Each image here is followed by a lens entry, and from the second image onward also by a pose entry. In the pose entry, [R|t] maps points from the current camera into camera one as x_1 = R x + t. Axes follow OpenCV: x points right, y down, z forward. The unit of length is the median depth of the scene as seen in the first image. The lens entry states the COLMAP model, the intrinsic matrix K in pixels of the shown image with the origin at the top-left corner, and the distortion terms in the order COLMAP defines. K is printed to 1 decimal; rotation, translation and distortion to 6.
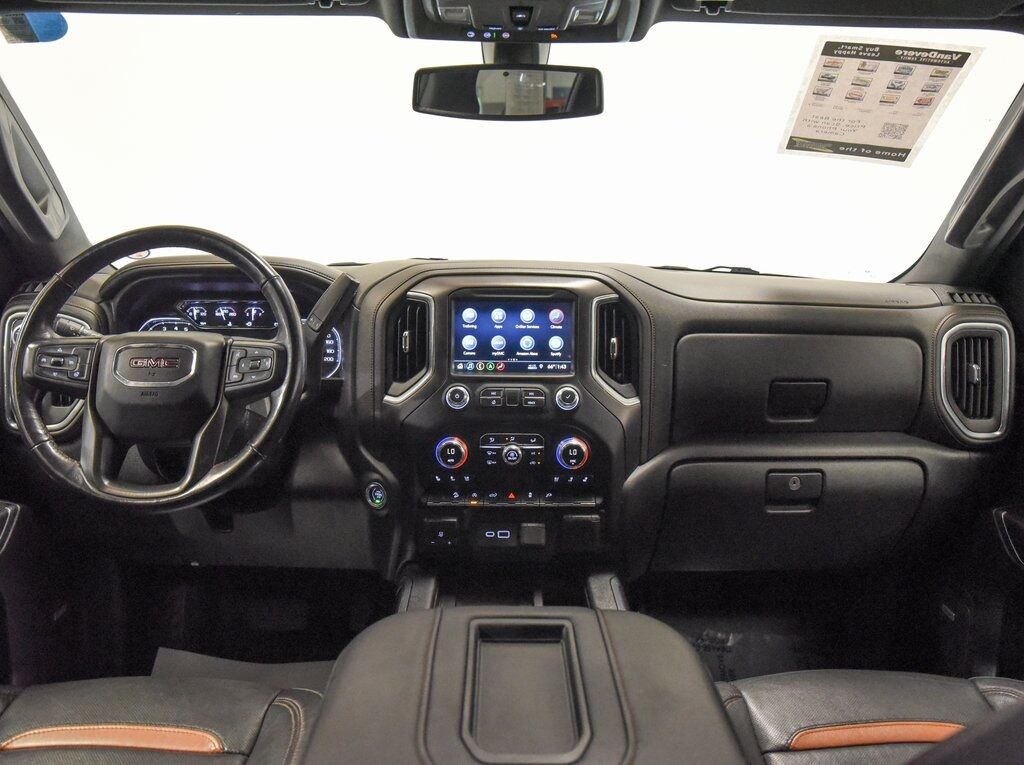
lens RADIAL K [[726.6, 0, 508.9], [0, 726.6, 384.7], [0, 0, 1]] dist [-0.012347, -0.002547]
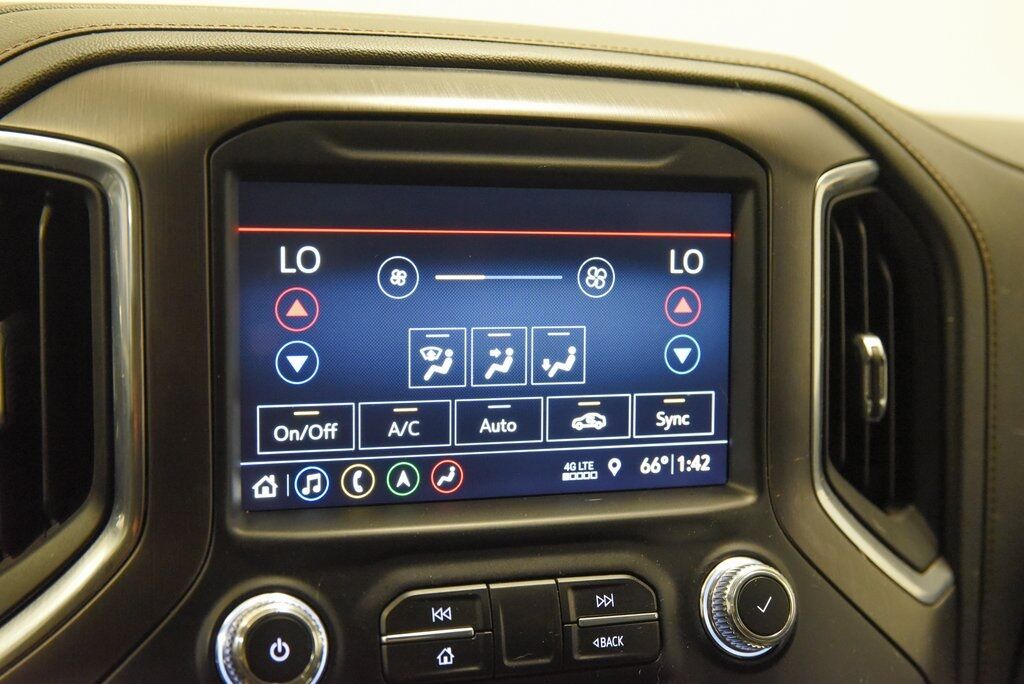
lens RADIAL K [[1384.2, 0, 512.7], [0, 1384.2, 340.4], [0, 0, 1]] dist [0.025795, 0.000000]
pose [[0.946169, -0.023395, 0.322827, -0.129383], [0.020395, 0.999712, 0.012671, -0.072578], [-0.323030, -0.005405, 0.946373, 0.597236]]
